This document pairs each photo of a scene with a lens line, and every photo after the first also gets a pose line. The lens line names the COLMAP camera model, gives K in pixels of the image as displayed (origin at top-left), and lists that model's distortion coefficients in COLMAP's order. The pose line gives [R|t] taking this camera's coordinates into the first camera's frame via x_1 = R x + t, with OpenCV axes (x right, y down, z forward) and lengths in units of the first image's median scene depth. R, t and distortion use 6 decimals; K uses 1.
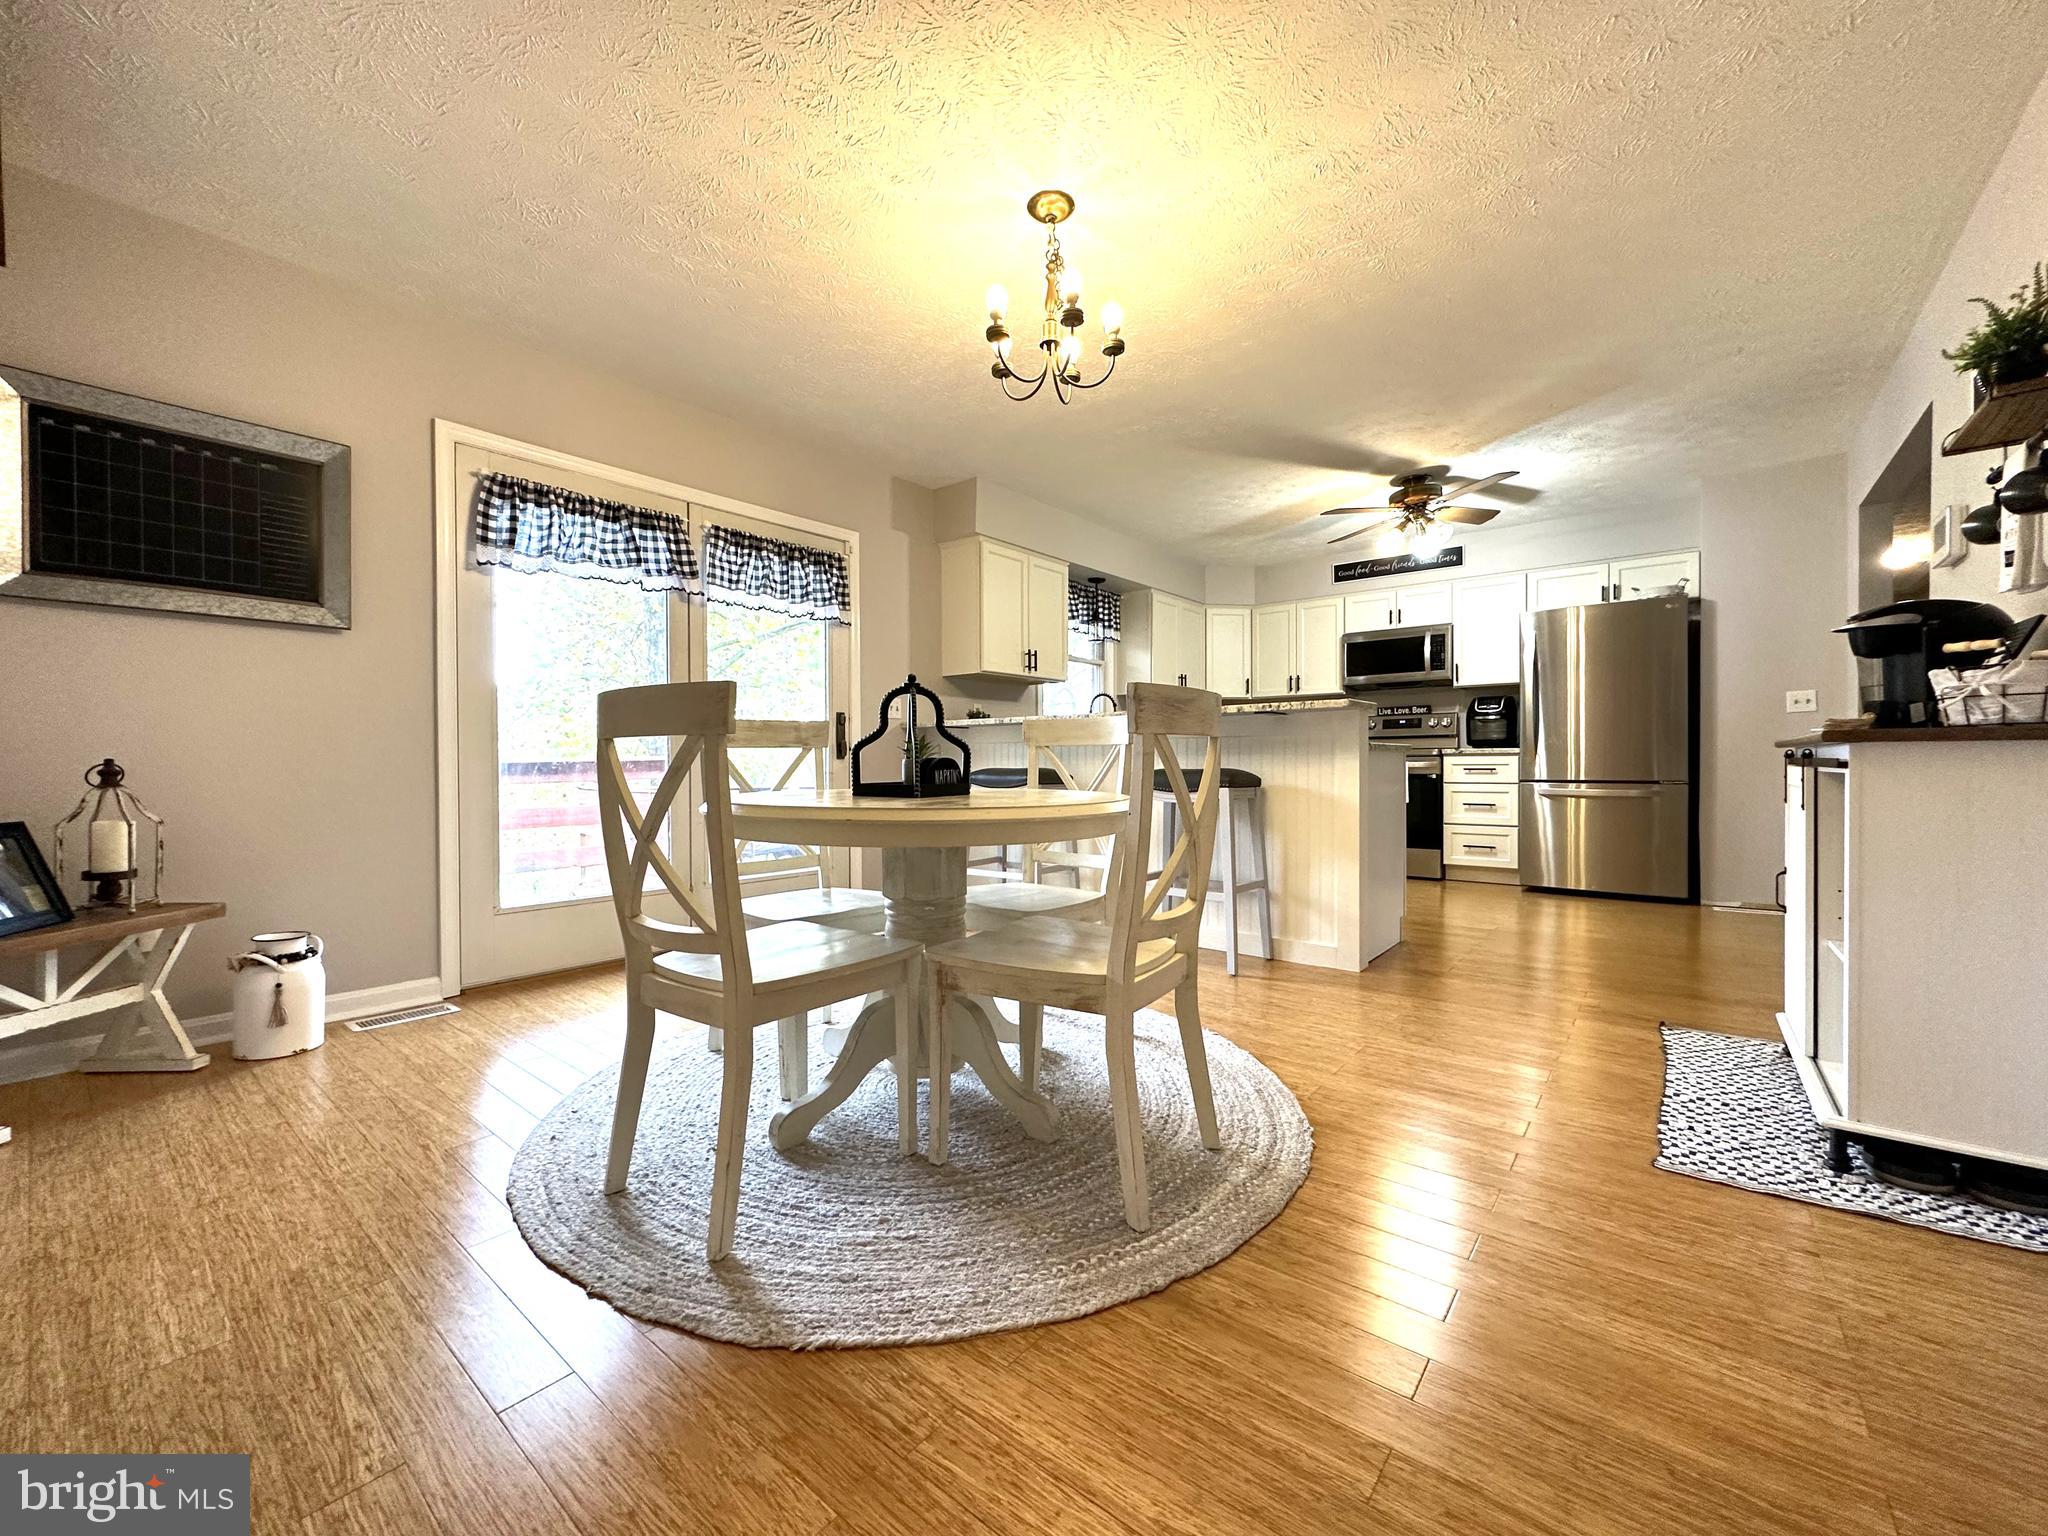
lens RADIAL K [[814.5, 0, 1024.0], [0, 814.5, 768.0], [0, 0, 1]] dist [-0.000109, -0.000369]
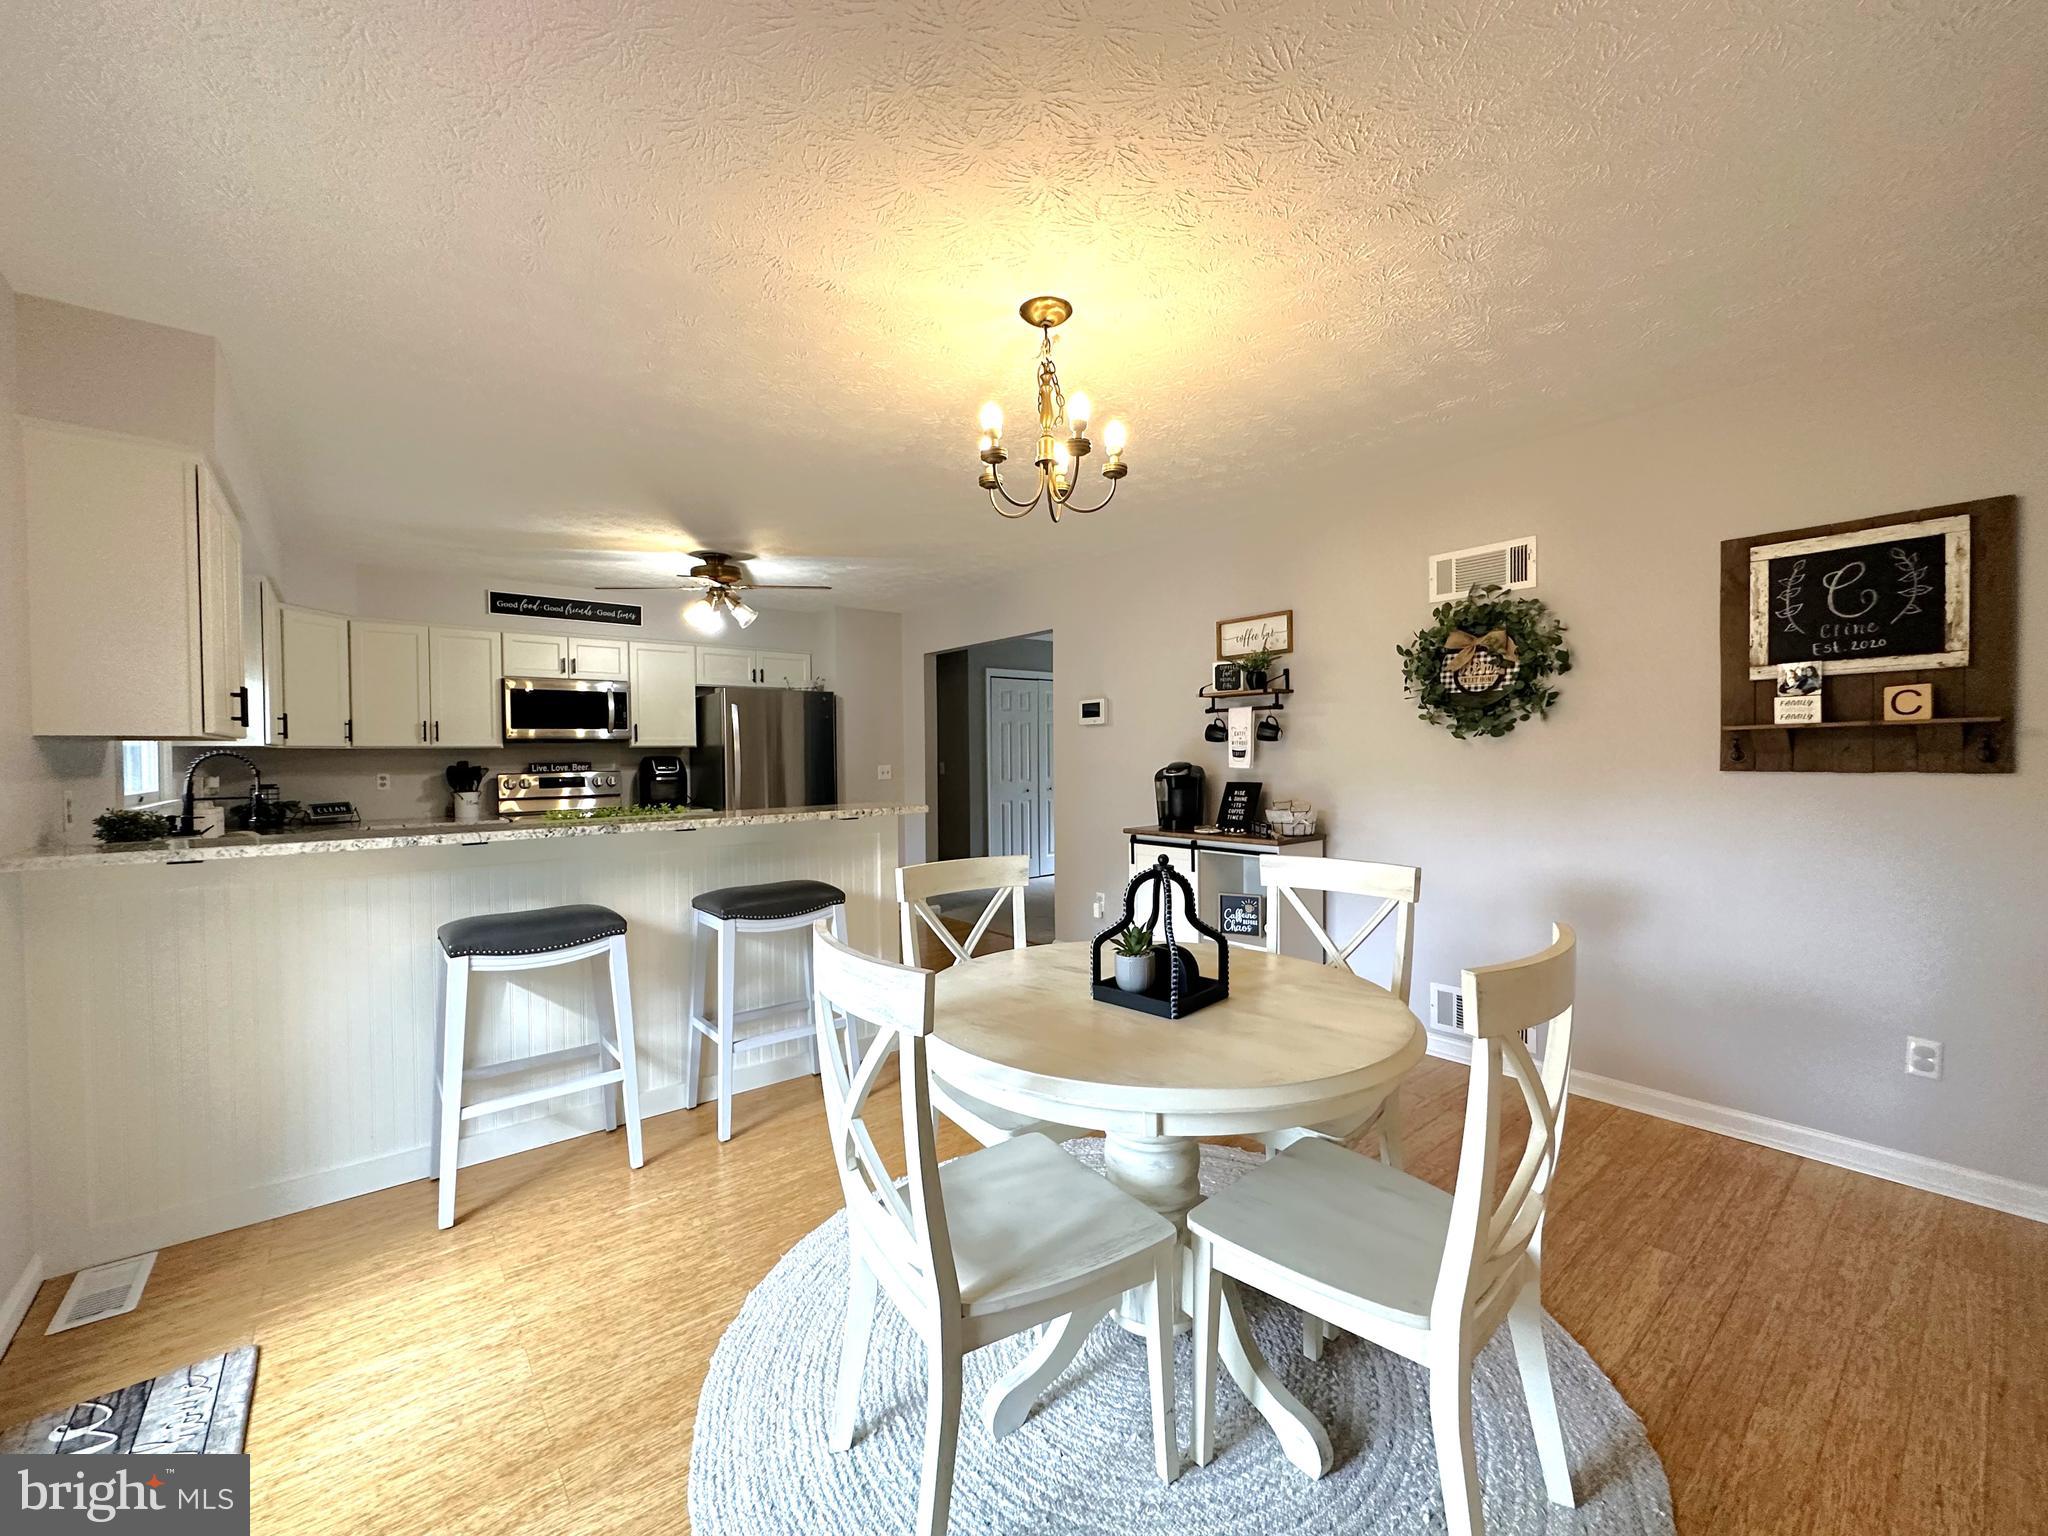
lens RADIAL K [[814.5, 0, 1024.0], [0, 814.5, 768.0], [0, 0, 1]] dist [-0.000109, -0.000369]
pose [[0.195633, -0.013803, 0.980580, -0.388404], [0.017631, 0.999789, 0.010556, -0.084546], [-0.980519, 0.015223, 0.195835, 0.380248]]
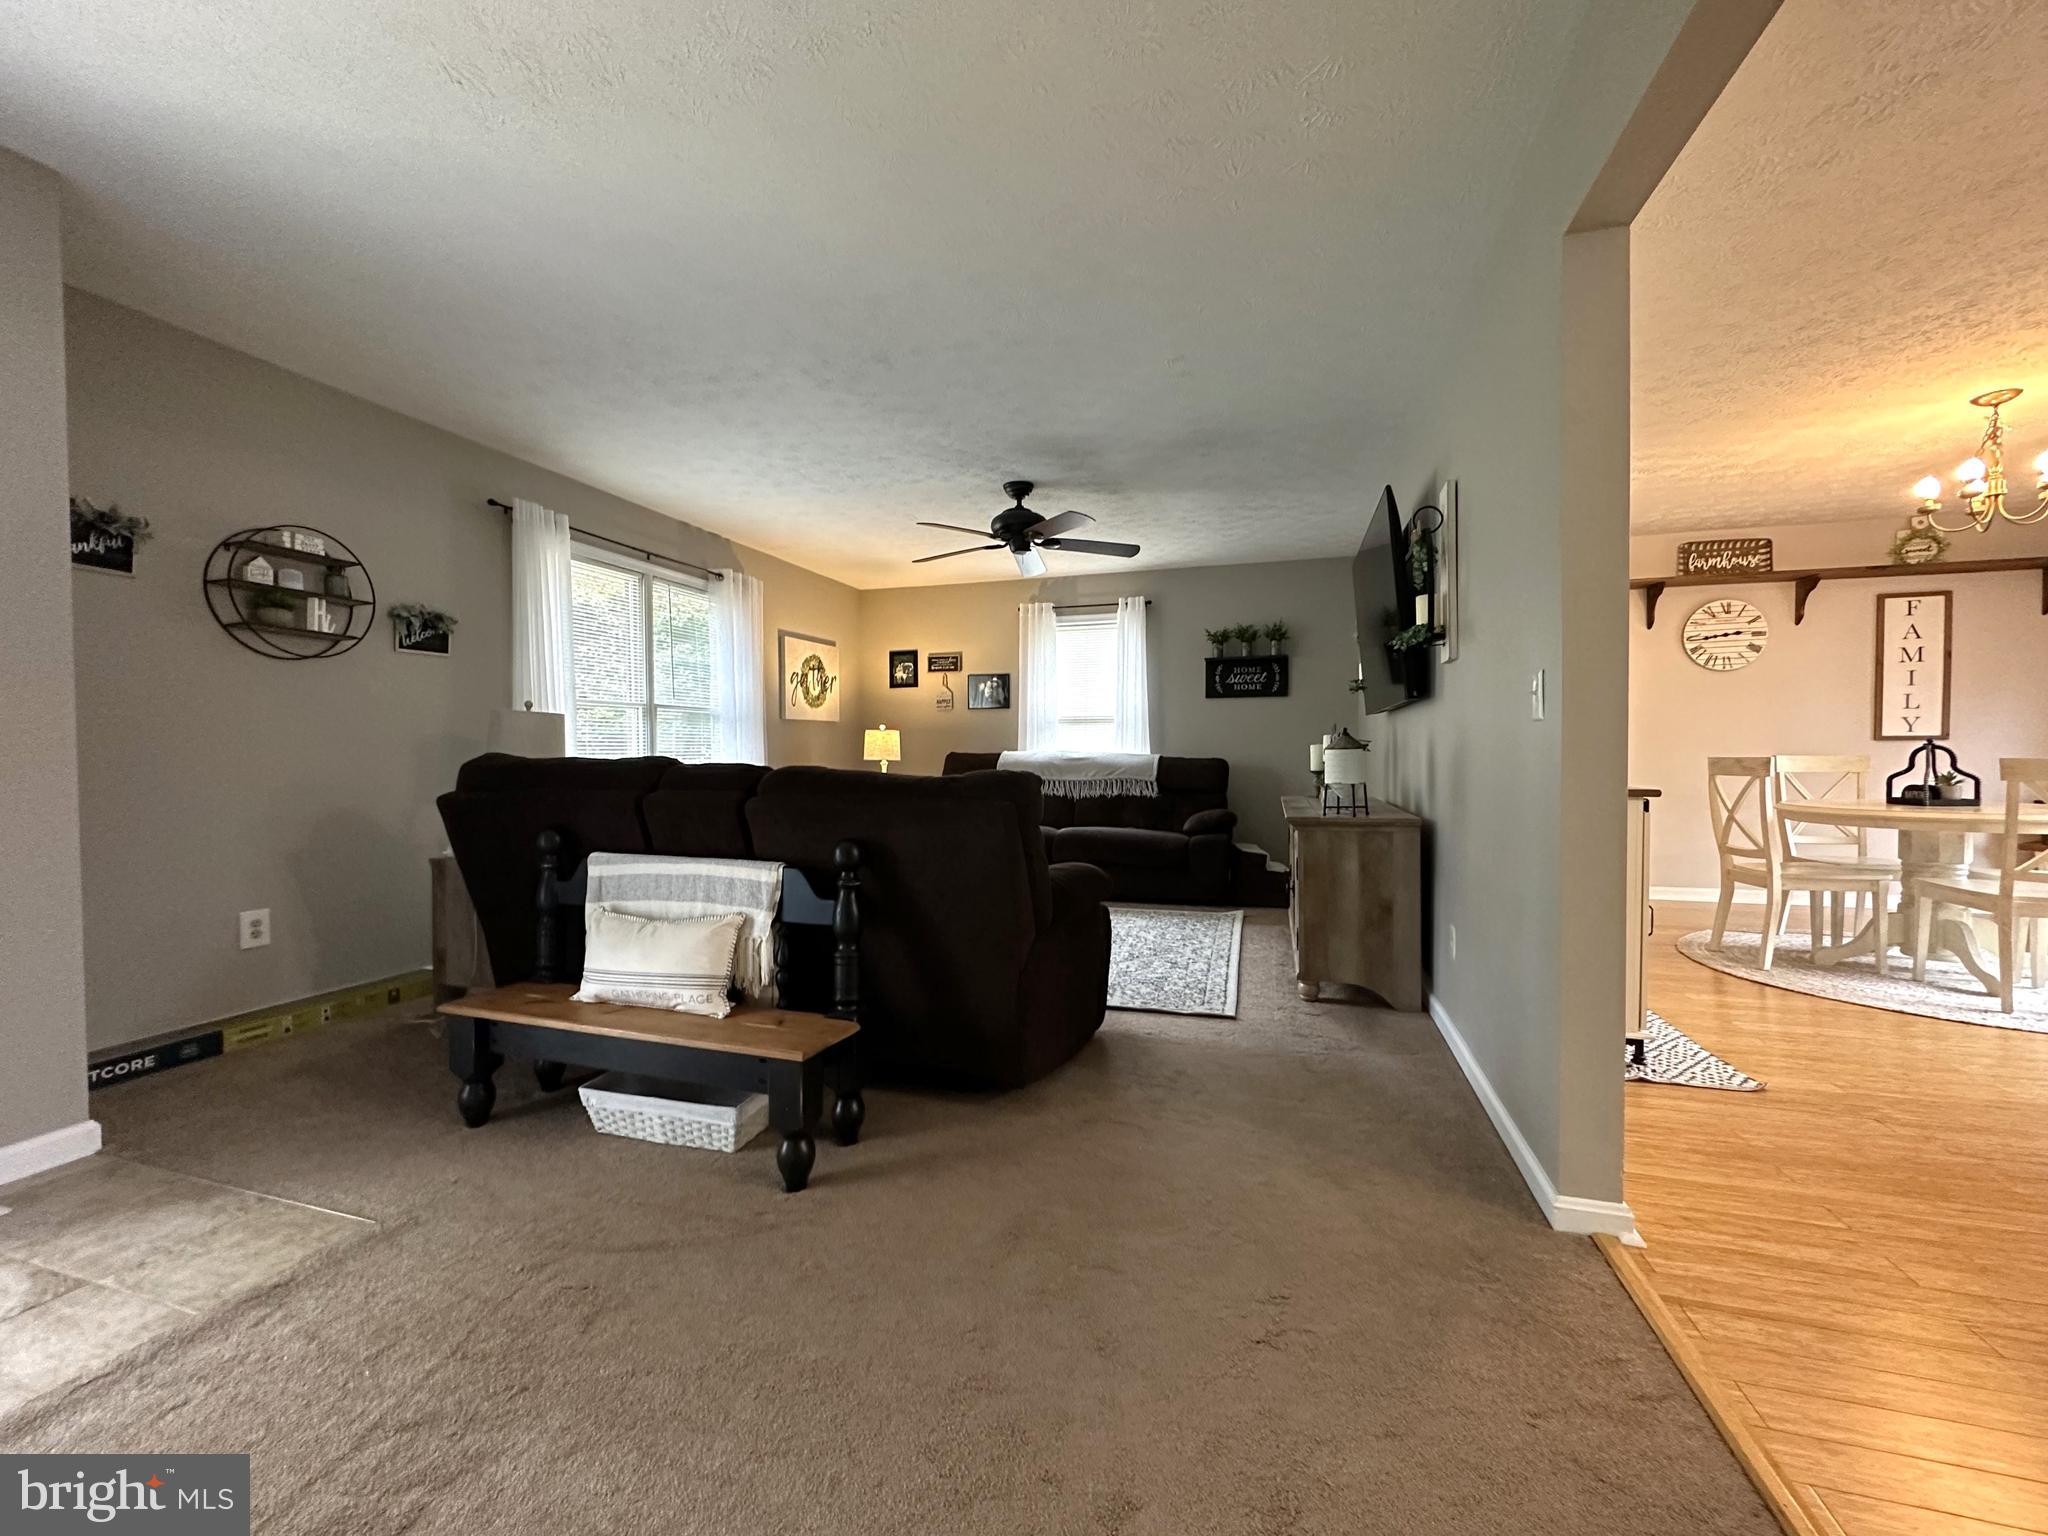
lens RADIAL K [[814.5, 0, 1024.0], [0, 814.5, 768.0], [0, 0, 1]] dist [-0.000109, -0.000369]
pose [[-0.927412, 0.016937, -0.373657, 0.942940], [0.006066, 0.999524, 0.030249, -0.045529], [0.373991, 0.025787, -0.927074, 0.751444]]
